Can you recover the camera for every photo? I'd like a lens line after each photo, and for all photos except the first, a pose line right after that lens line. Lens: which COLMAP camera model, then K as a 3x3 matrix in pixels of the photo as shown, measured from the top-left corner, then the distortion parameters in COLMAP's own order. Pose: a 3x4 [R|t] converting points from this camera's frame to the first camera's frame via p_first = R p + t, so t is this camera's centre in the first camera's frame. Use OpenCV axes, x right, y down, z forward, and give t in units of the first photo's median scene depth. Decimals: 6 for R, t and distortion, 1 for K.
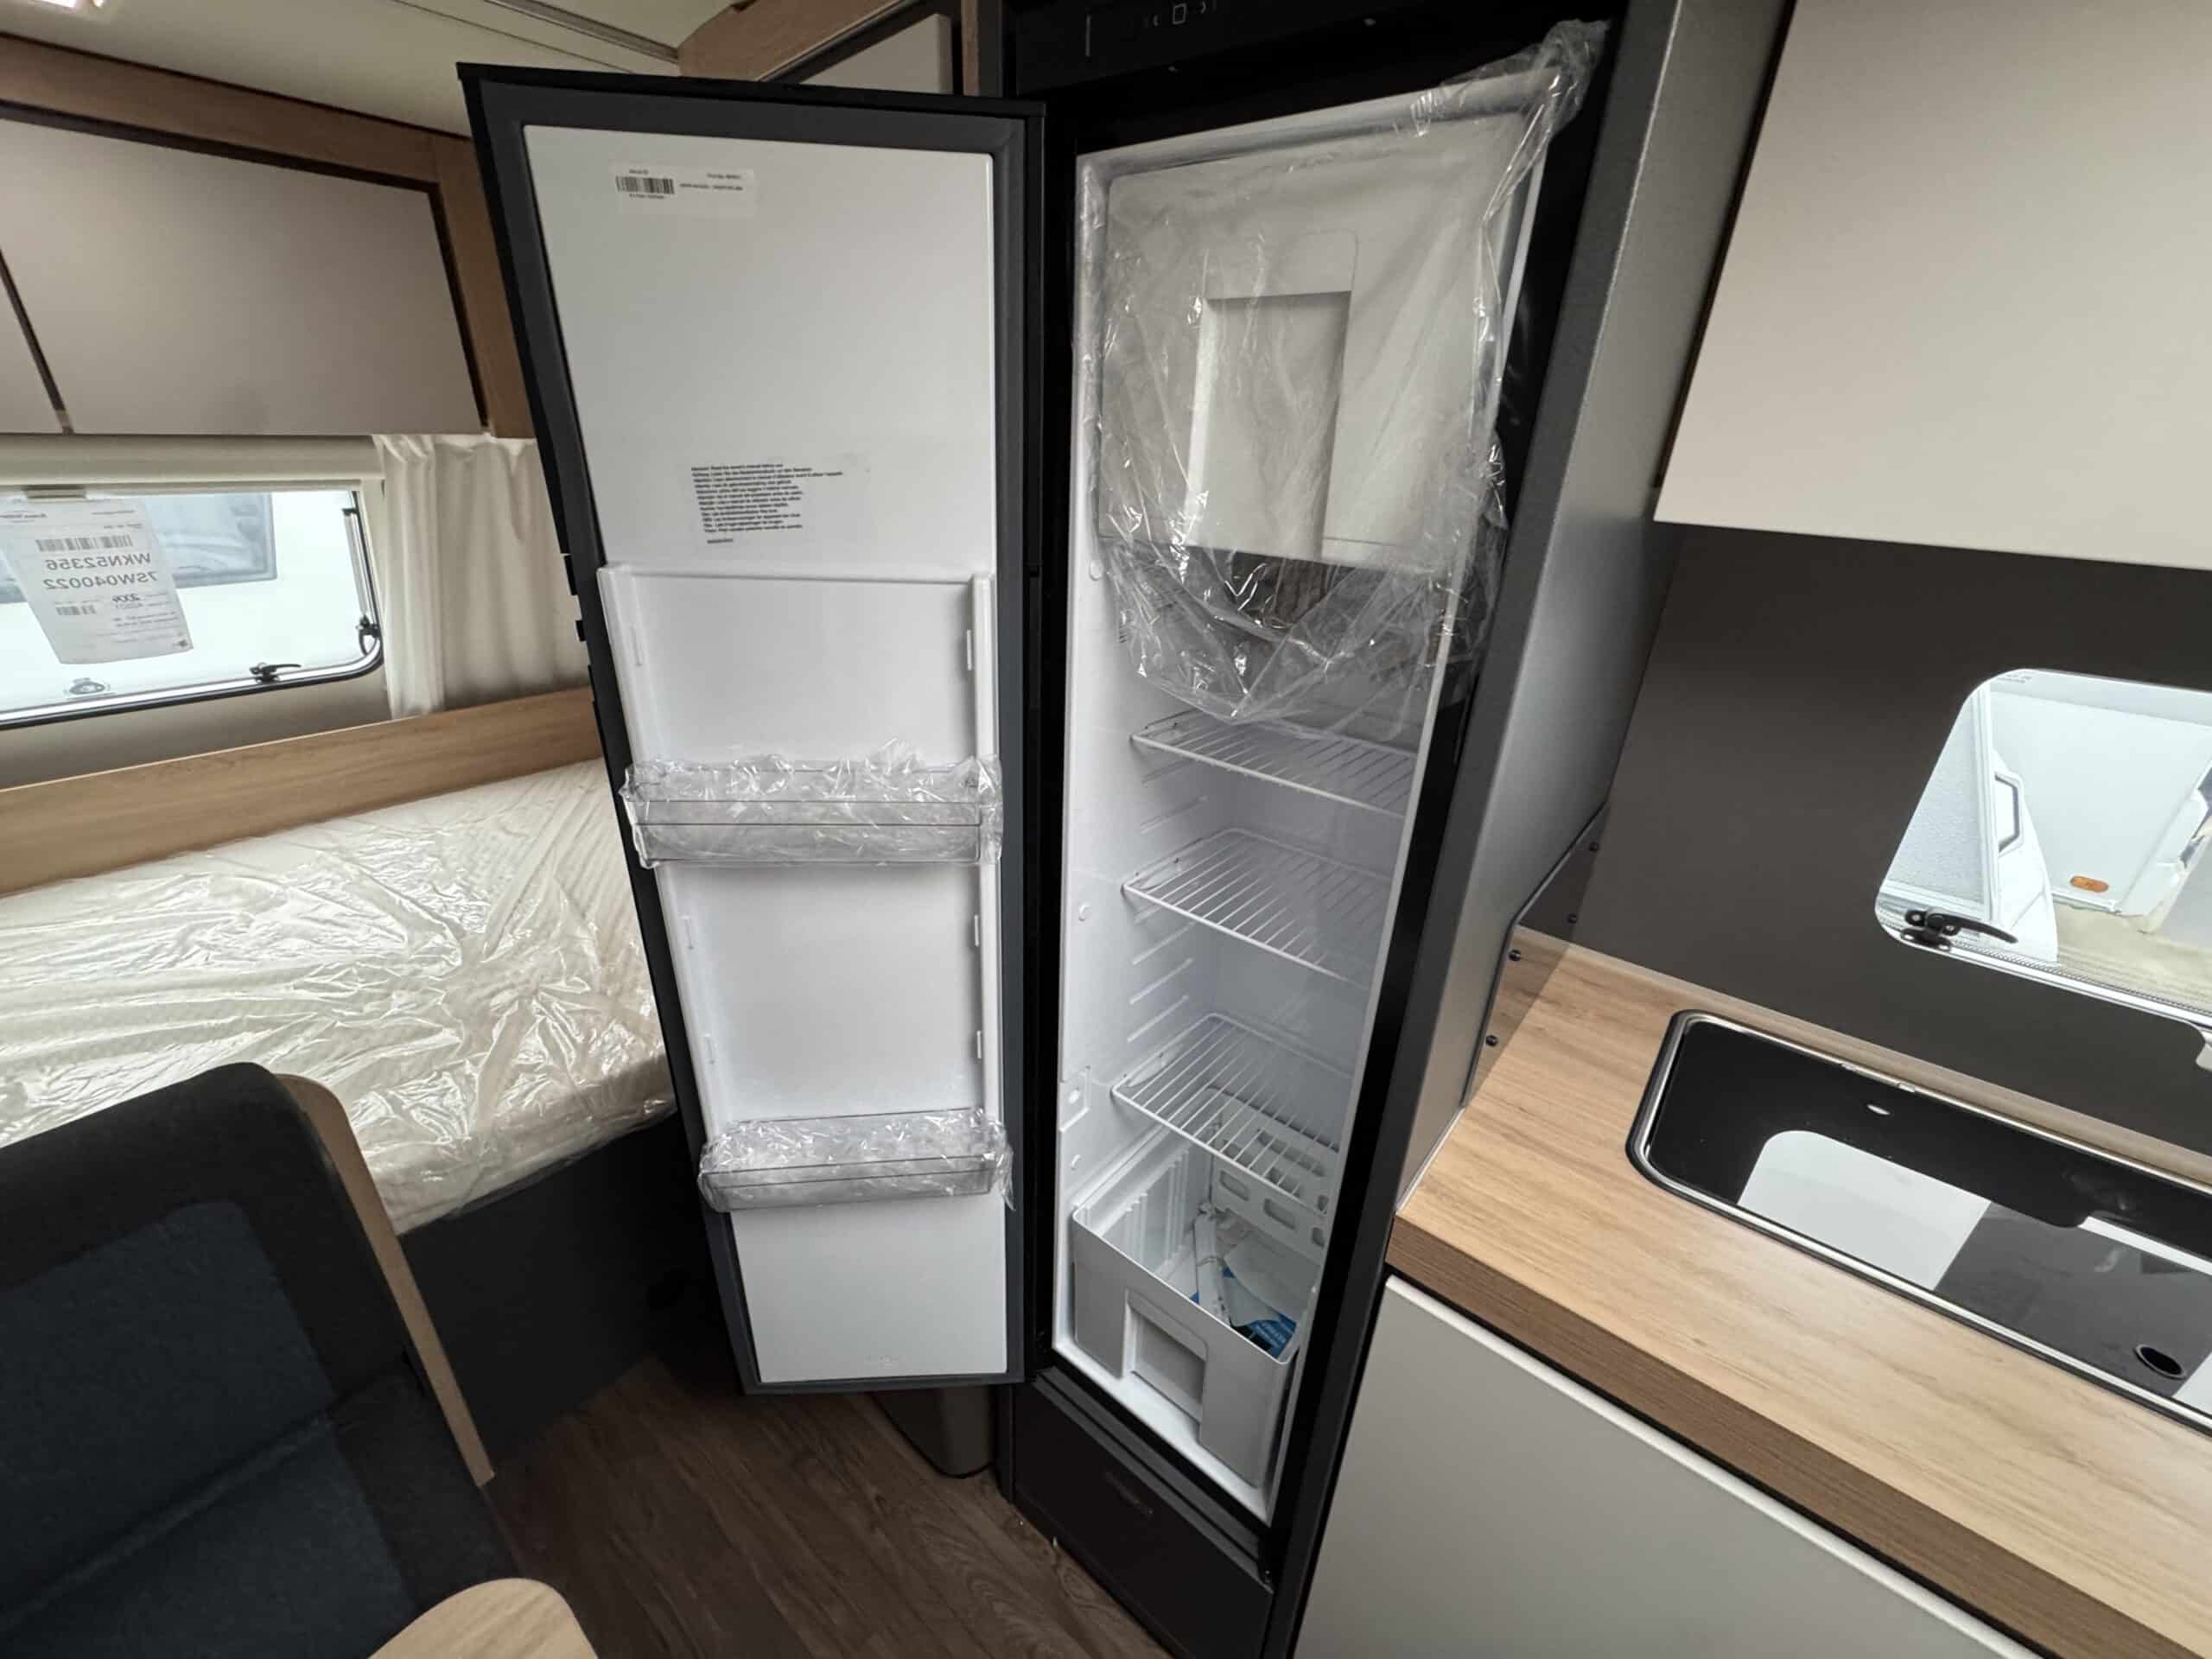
lens RADIAL K [[884.5, 0, 1103.9], [0, 884.5, 827.8], [0, 0, 1]] dist [-0.003915, 0.000545]
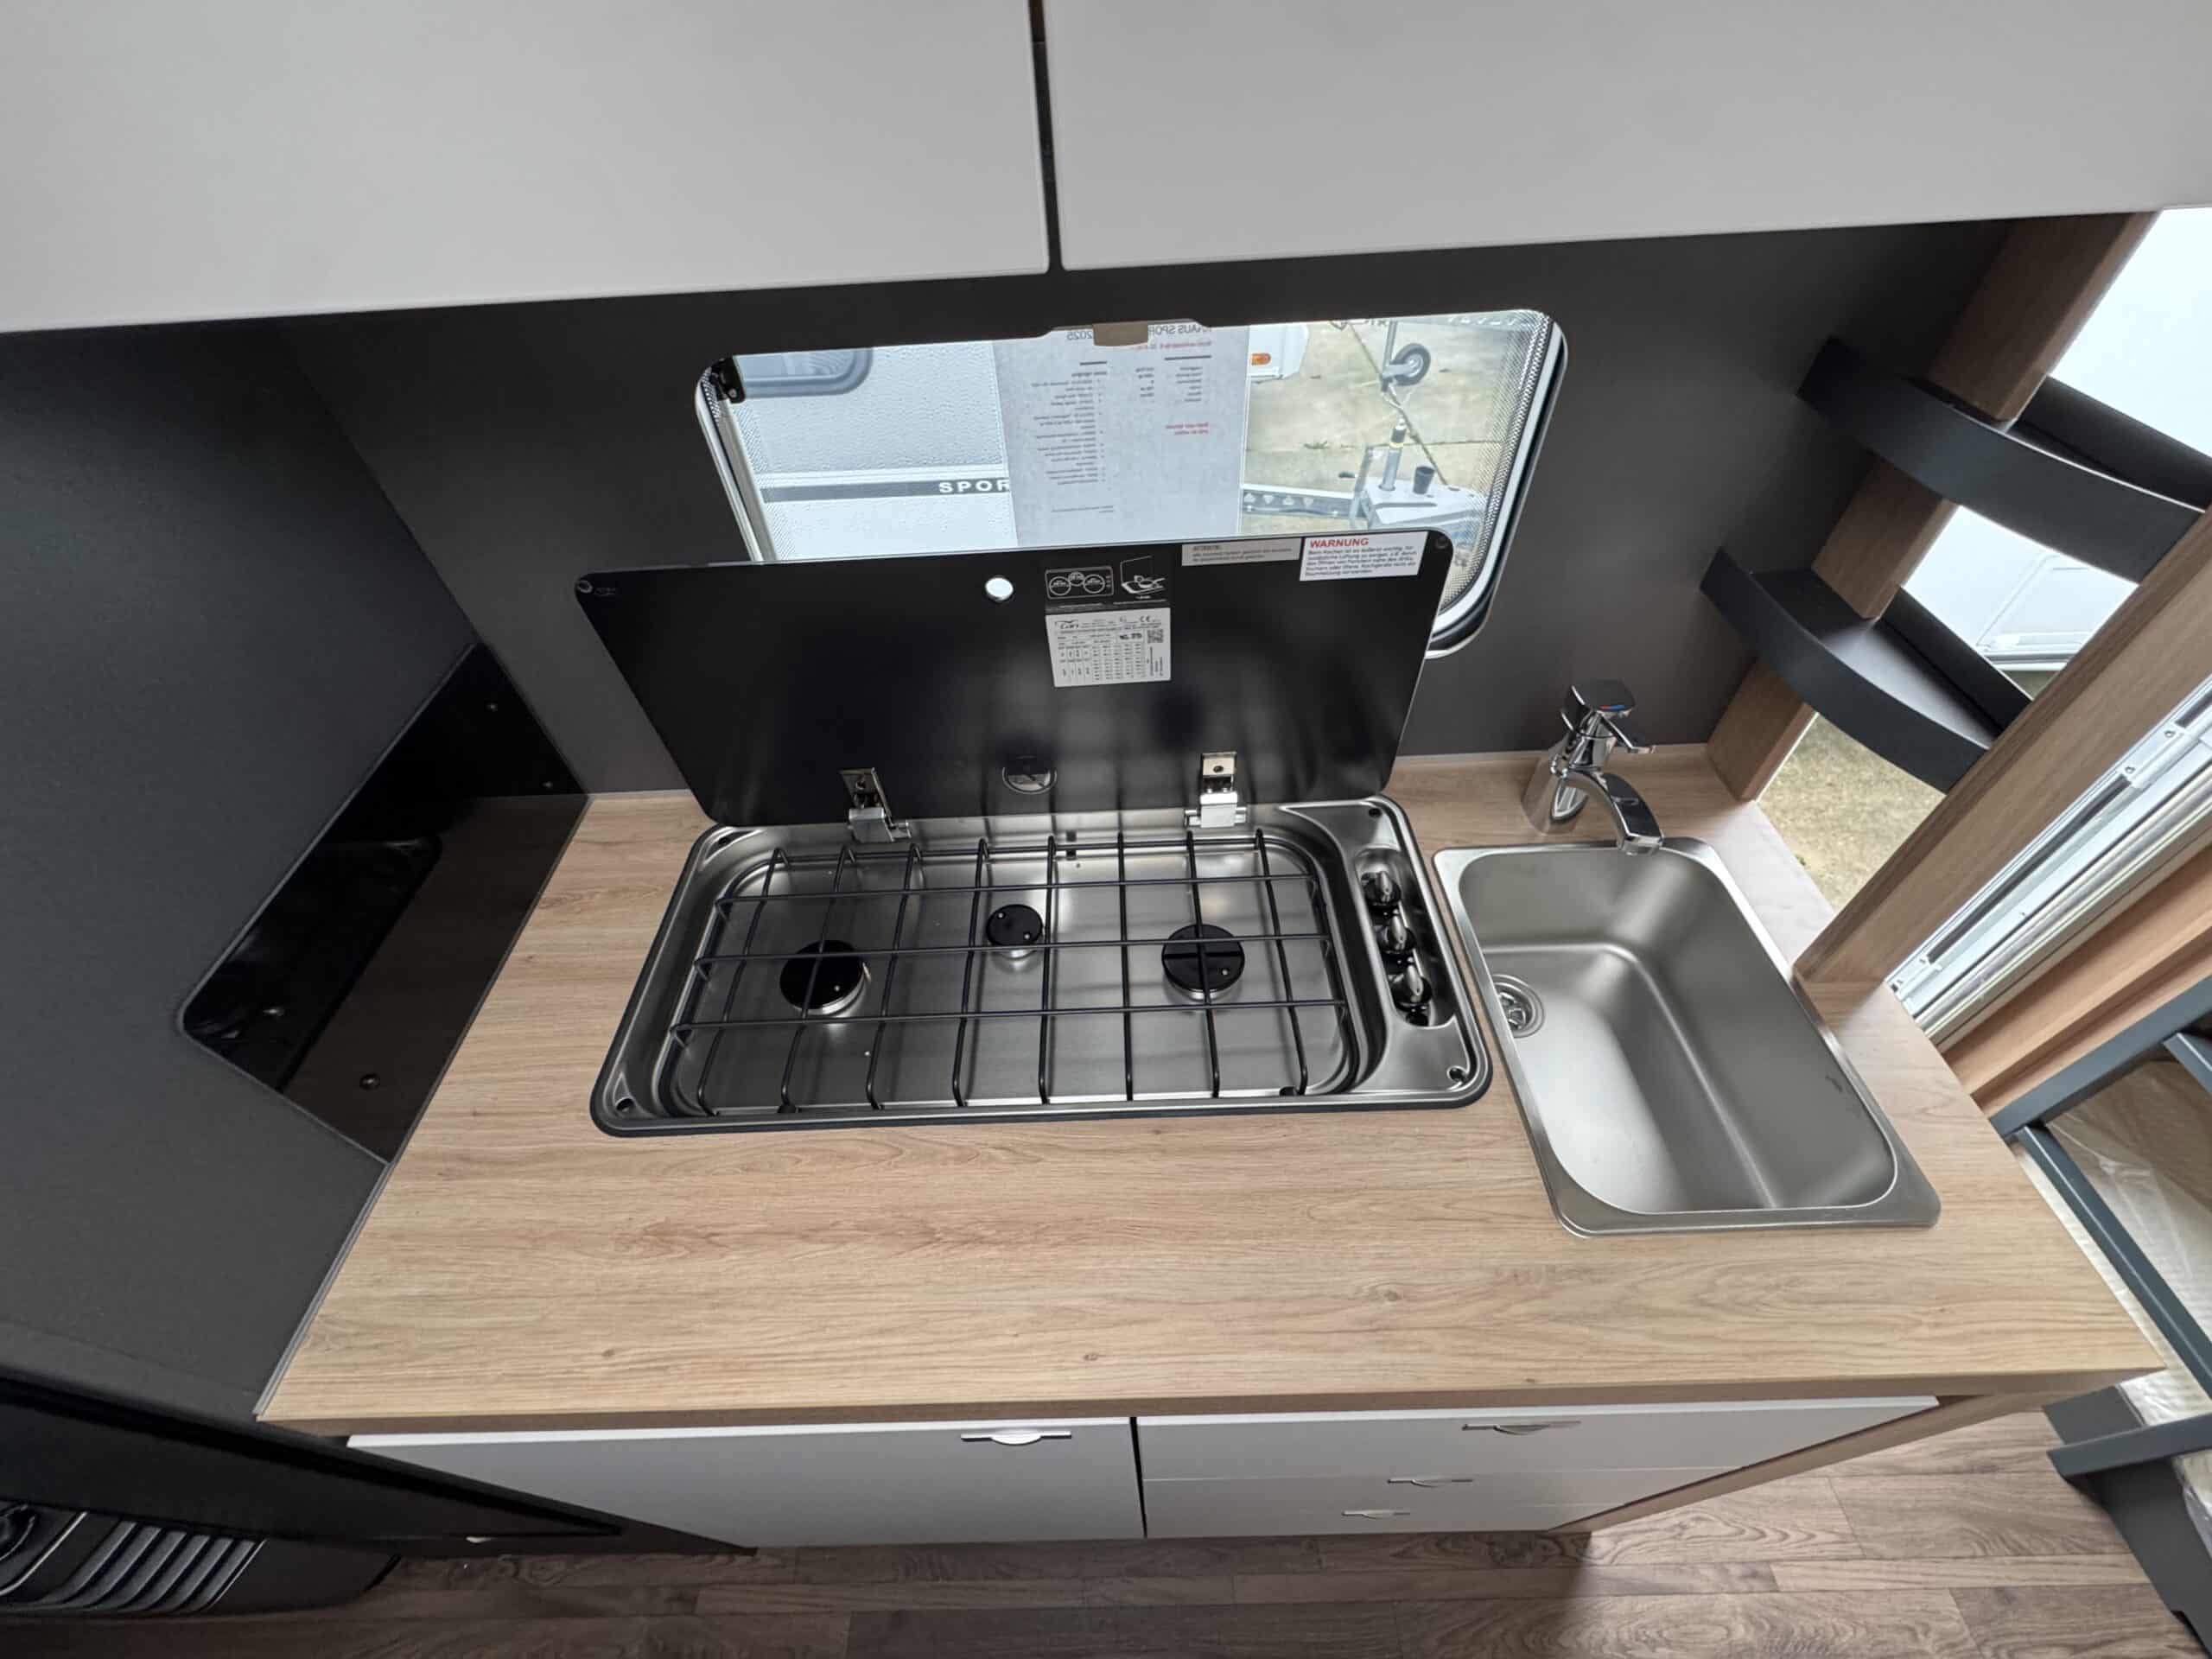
lens RADIAL K [[884.5, 0, 1102.1], [0, 884.5, 829.1], [0, 0, 1]] dist [-0.003915, 0.000545]
pose [[0.767186, -0.516741, 0.380007, 0.388421], [0.335457, 0.828197, 0.448952, -0.035102], [-0.546712, -0.216954, 0.808725, 0.046901]]
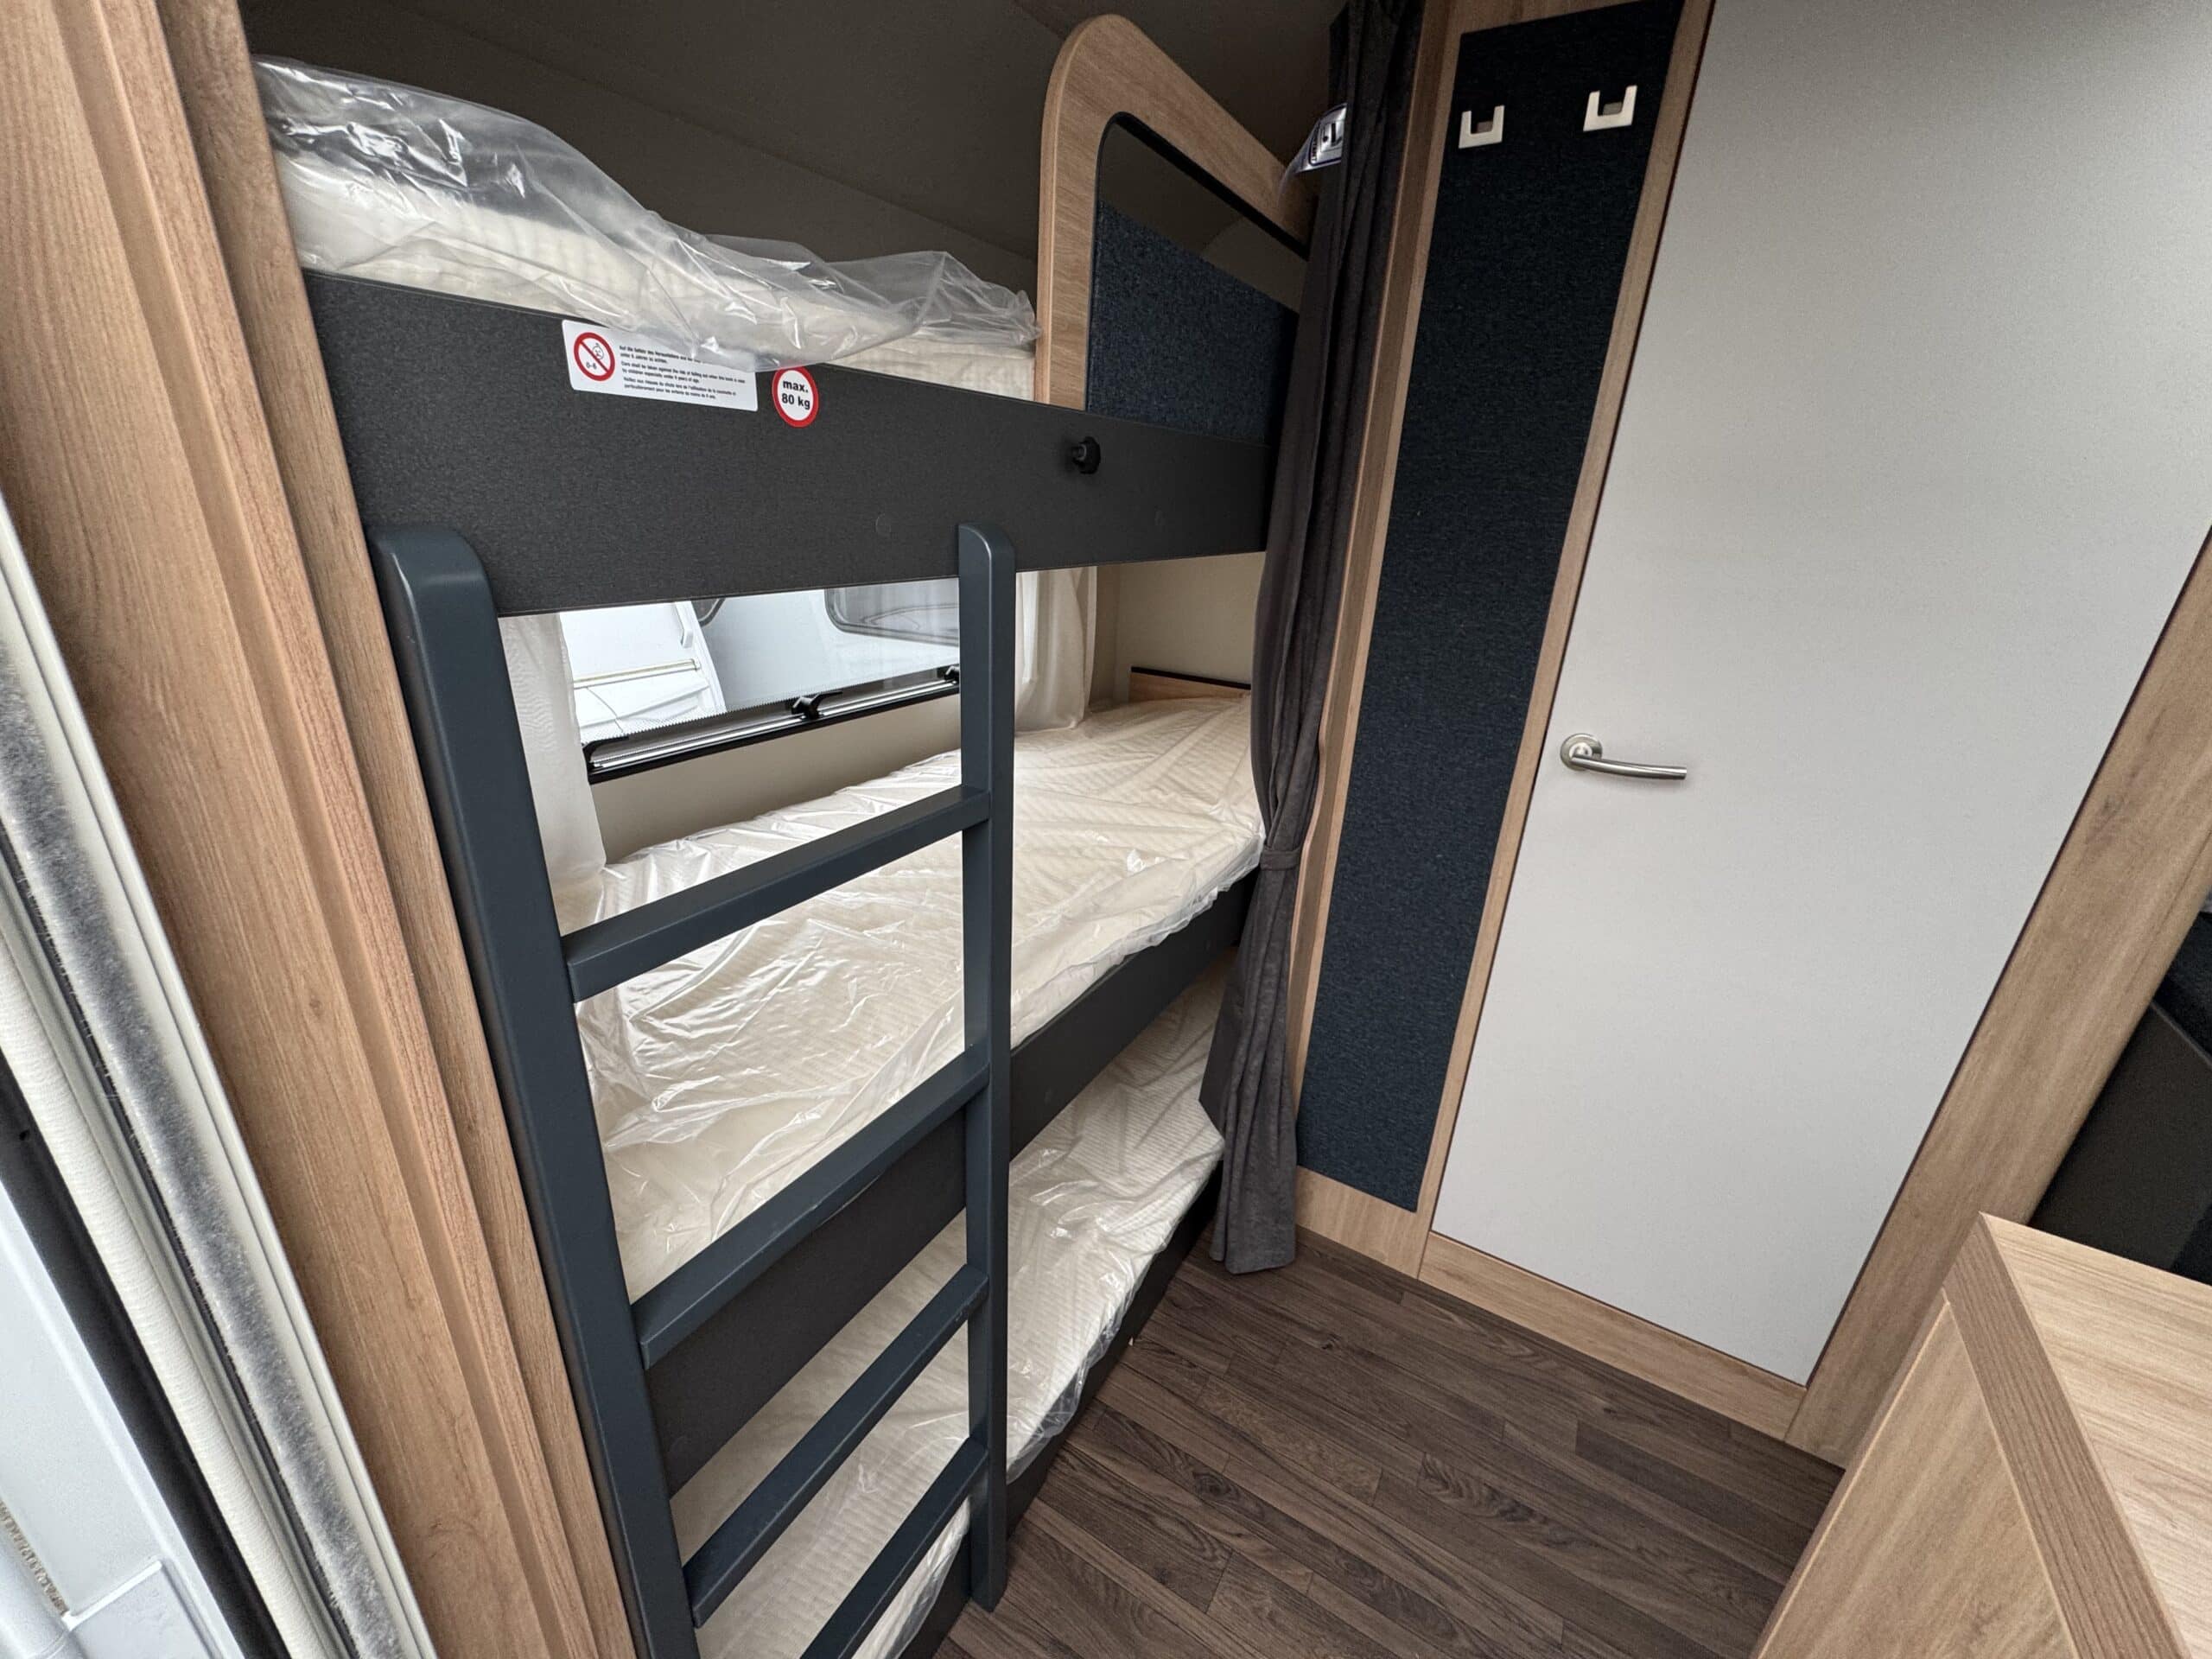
lens RADIAL K [[884.5, 0, 1102.9], [0, 884.5, 832.3], [0, 0, 1]] dist [-0.003915, 0.000545]
pose [[-0.986357, -0.028607, -0.162113, 1.073270], [-0.136394, 0.693418, 0.707508, 0.126195], [0.092172, 0.719967, -0.687860, 0.141585]]
